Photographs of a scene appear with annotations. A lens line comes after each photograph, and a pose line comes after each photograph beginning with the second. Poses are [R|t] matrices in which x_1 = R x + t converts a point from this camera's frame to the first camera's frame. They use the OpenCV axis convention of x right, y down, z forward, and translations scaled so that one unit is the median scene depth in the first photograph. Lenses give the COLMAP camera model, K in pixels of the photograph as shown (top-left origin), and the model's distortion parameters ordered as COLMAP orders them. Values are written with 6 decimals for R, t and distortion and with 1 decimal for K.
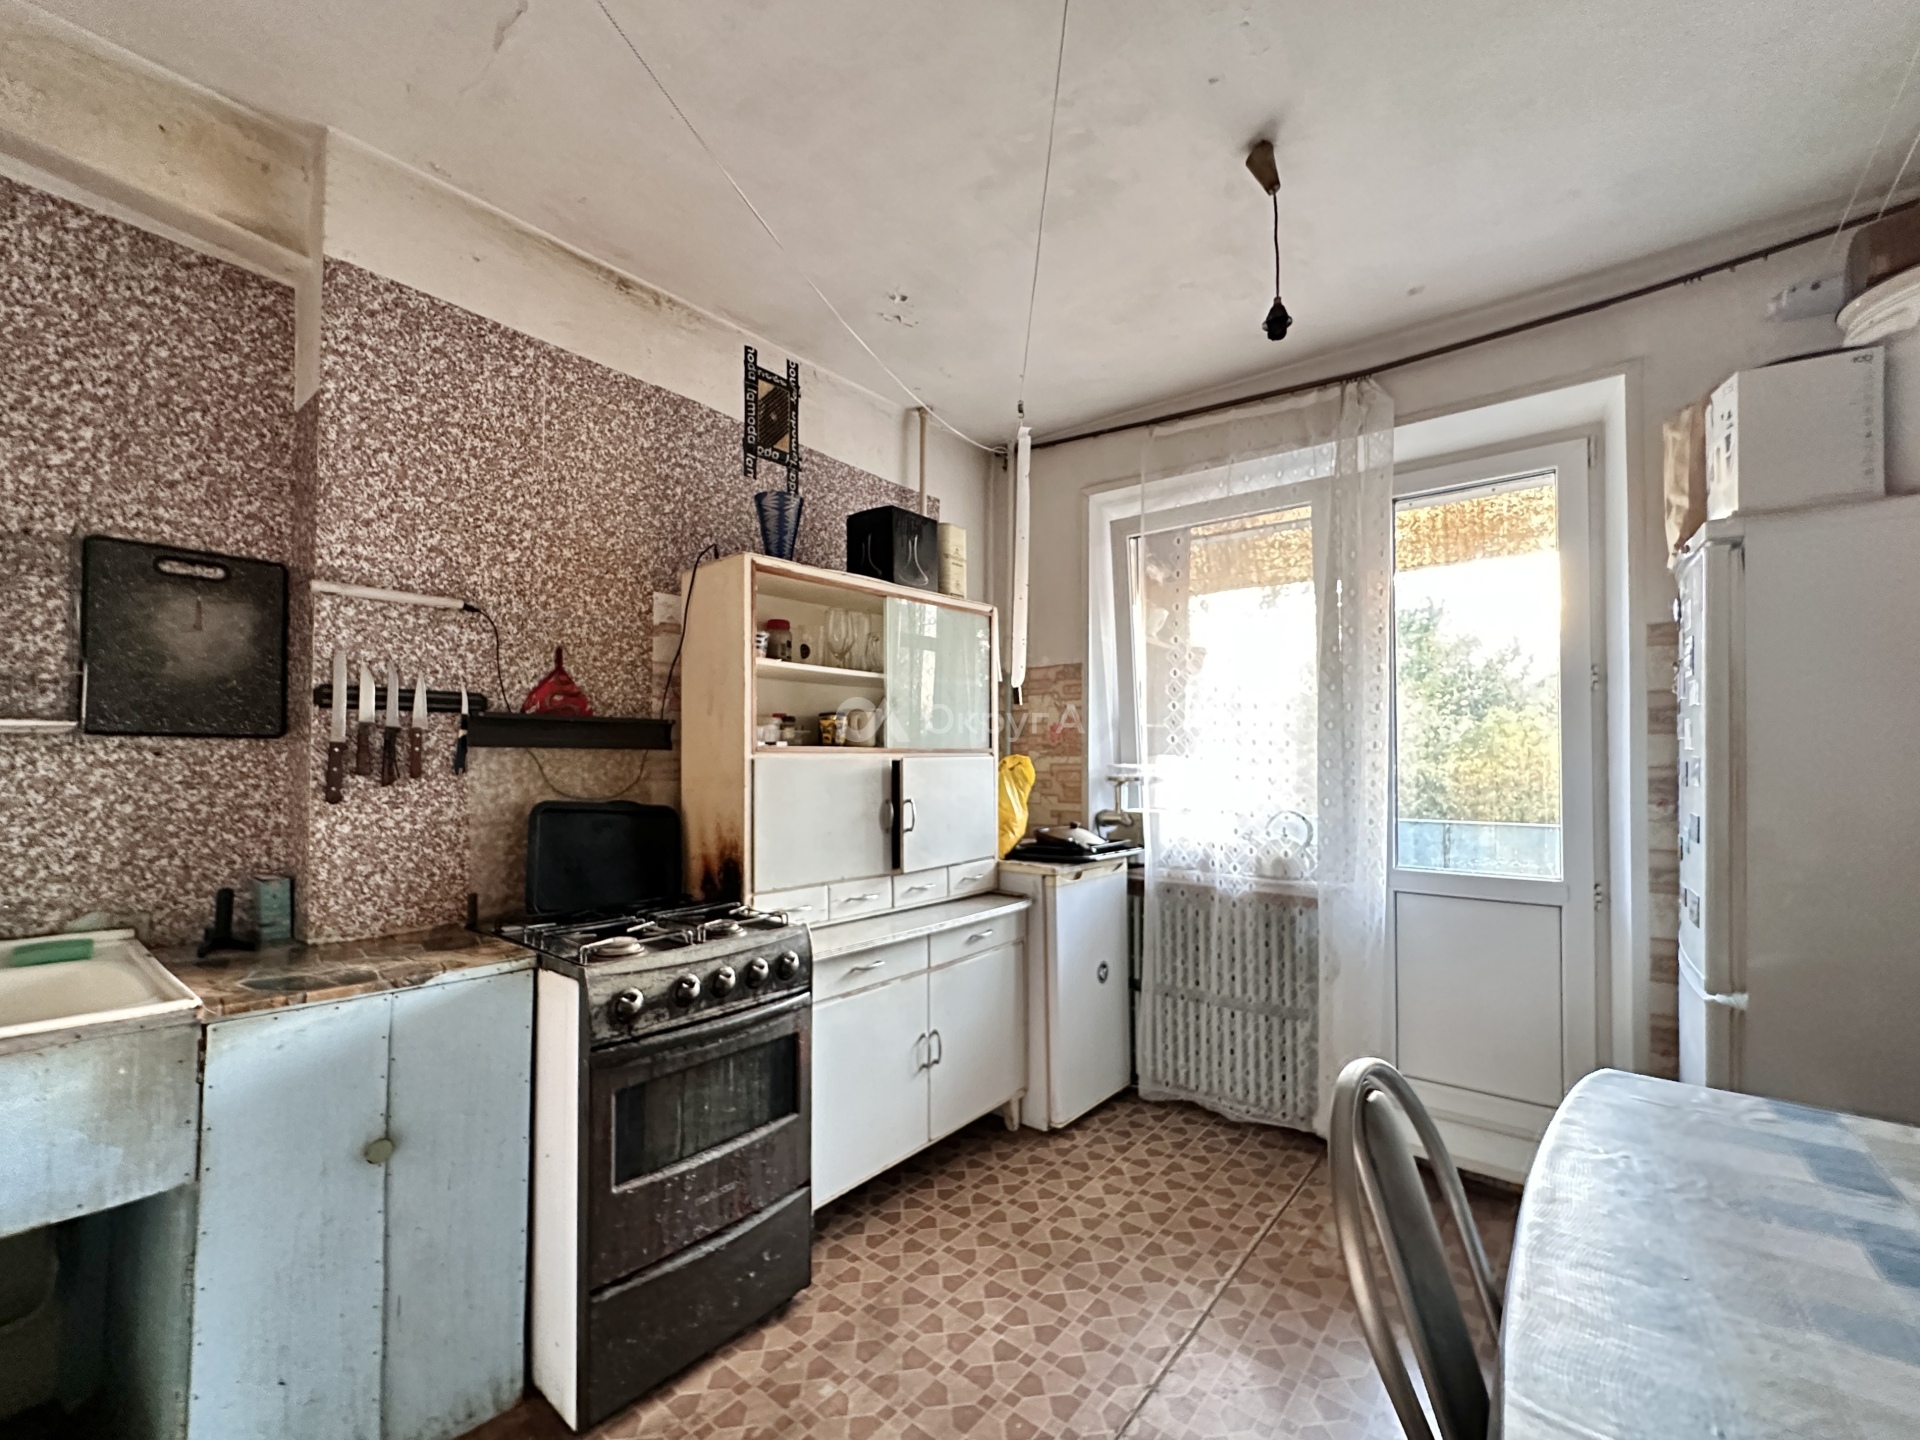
lens RADIAL K [[797.5, 0, 952.4], [0, 797.5, 746.8], [0, 0, 1]] dist [-0.001900, 0.000242]
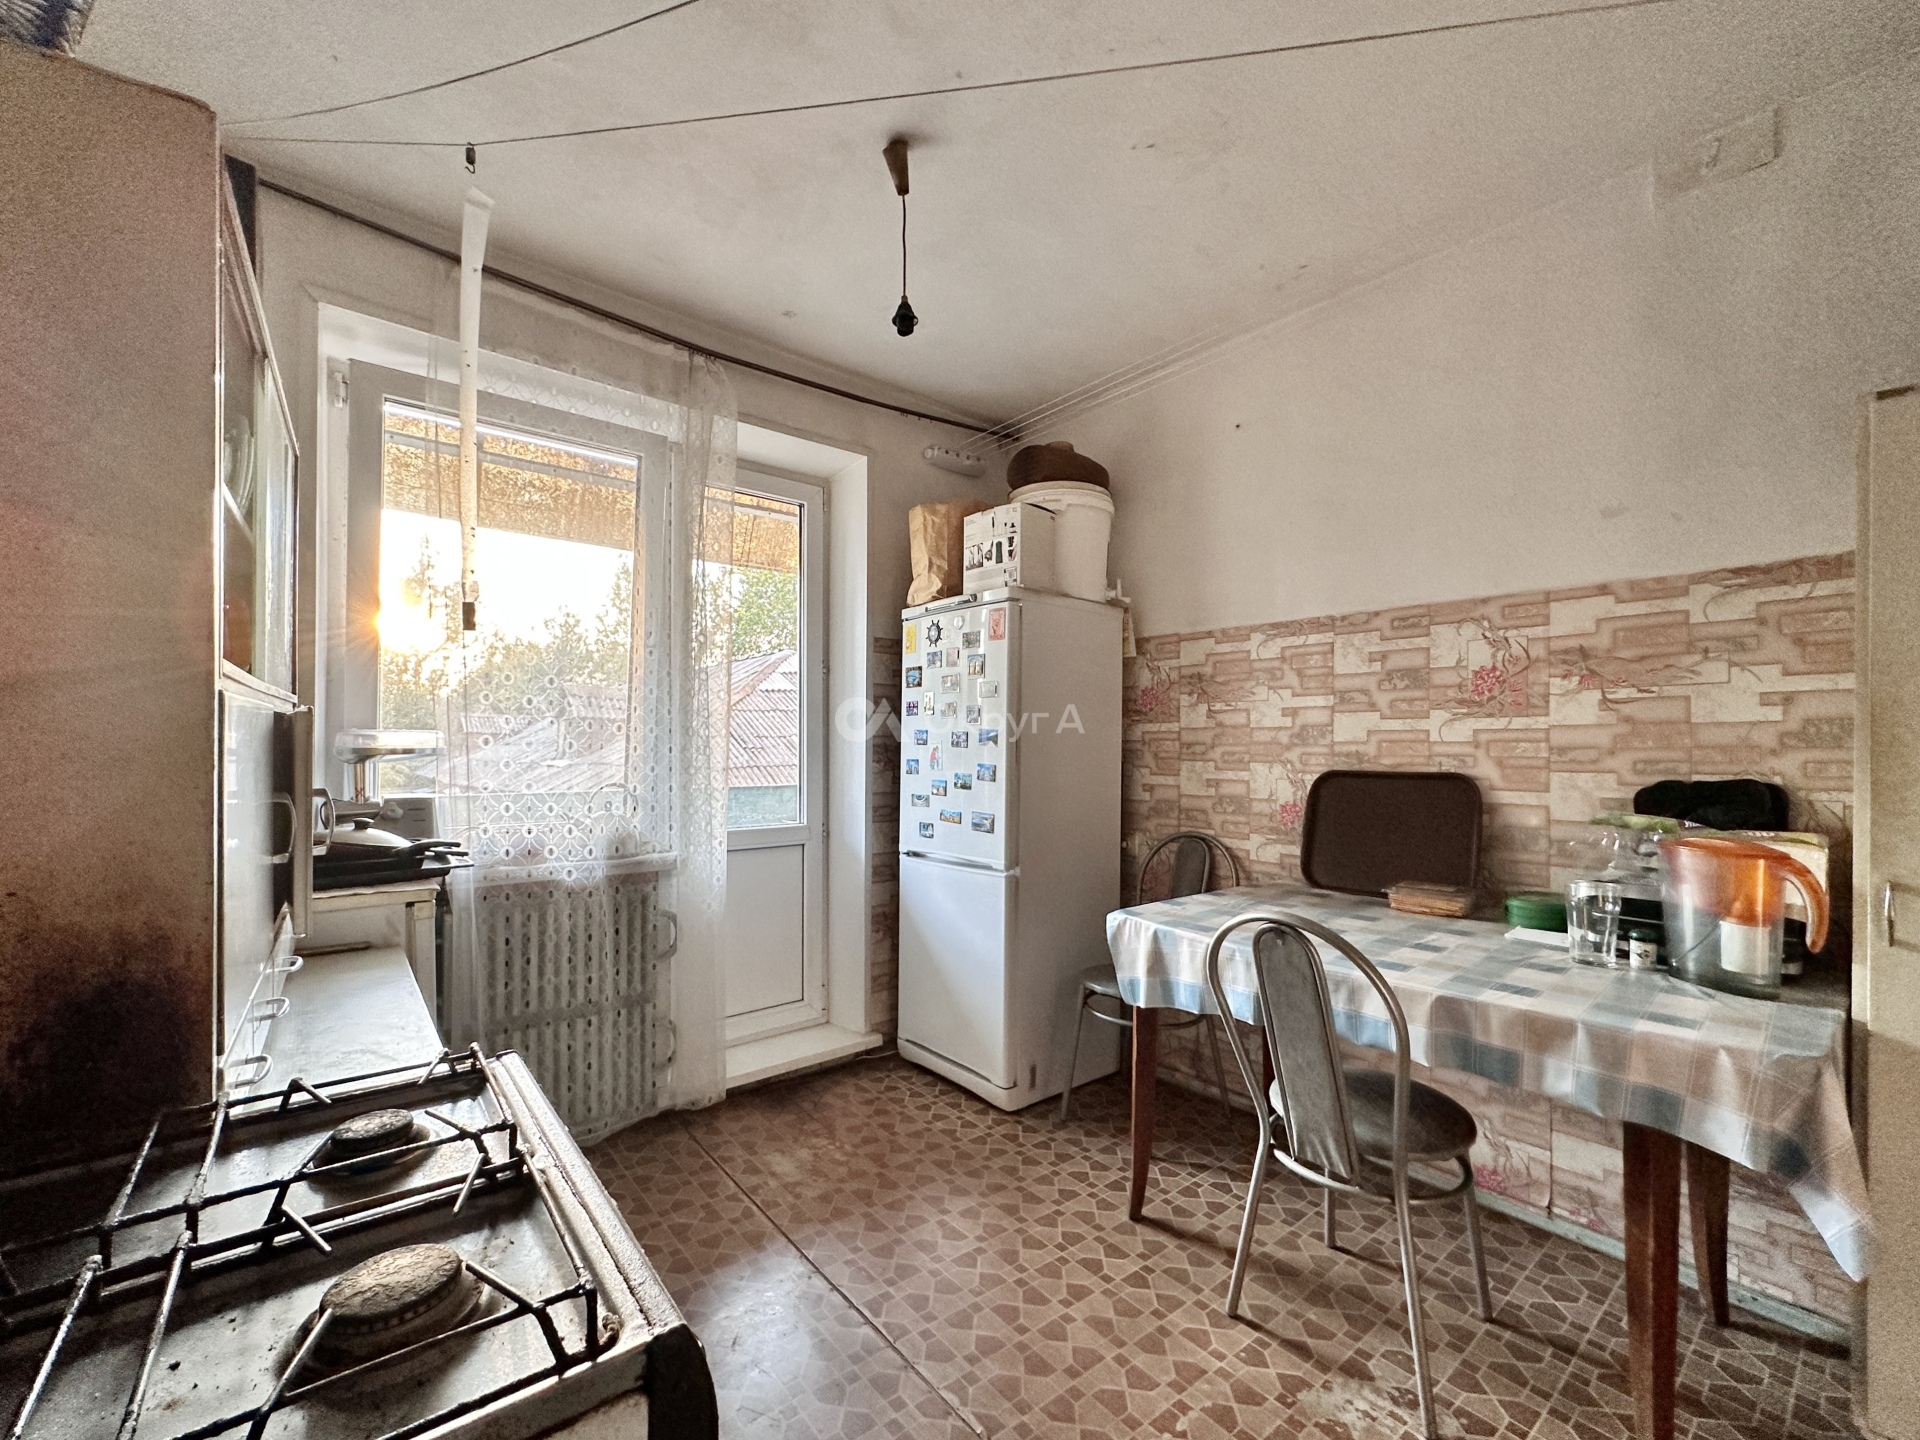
lens RADIAL K [[796.8, 0, 956.9], [0, 796.8, 742.8], [0, 0, 1]] dist [0.000843, 0.000200]
pose [[0.208558, 0.000148, 0.978010, -0.459491], [-0.022278, 0.999741, 0.004600, 0.024654], [-0.977756, -0.022747, 0.208507, 0.499314]]
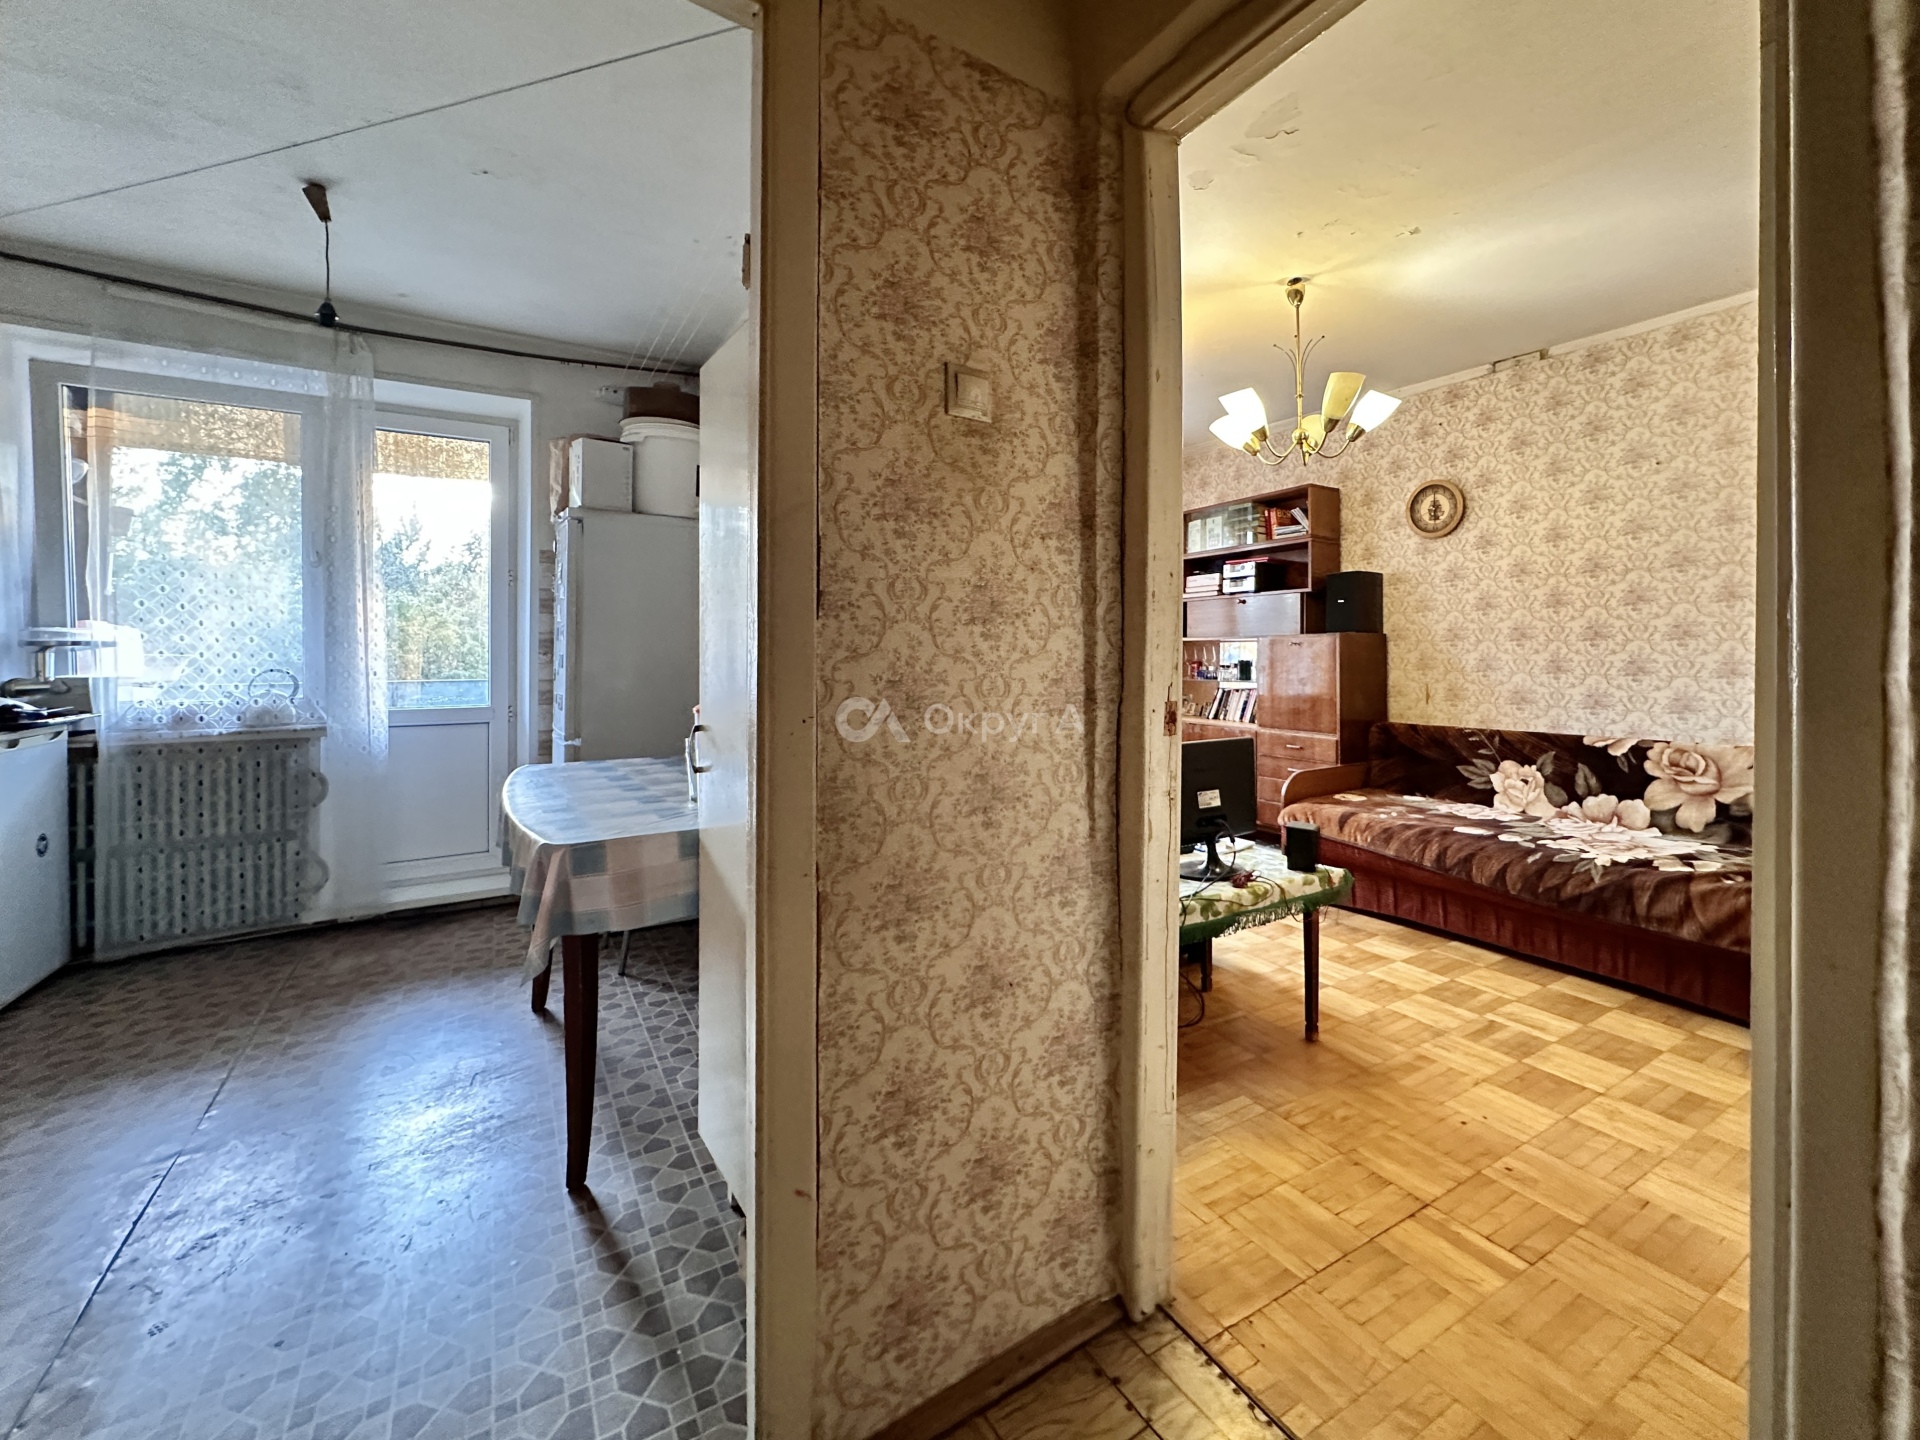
lens RADIAL K [[799.9, 0, 981.4], [0, 799.9, 644.8], [0, 0, 1]] dist [-0.000998, 0.000094]
pose [[0.327184, 0.002766, 0.944957, -0.410991], [-0.017269, 0.999846, 0.003053, 0.026919], [-0.944803, -0.017318, 0.327182, -0.432716]]
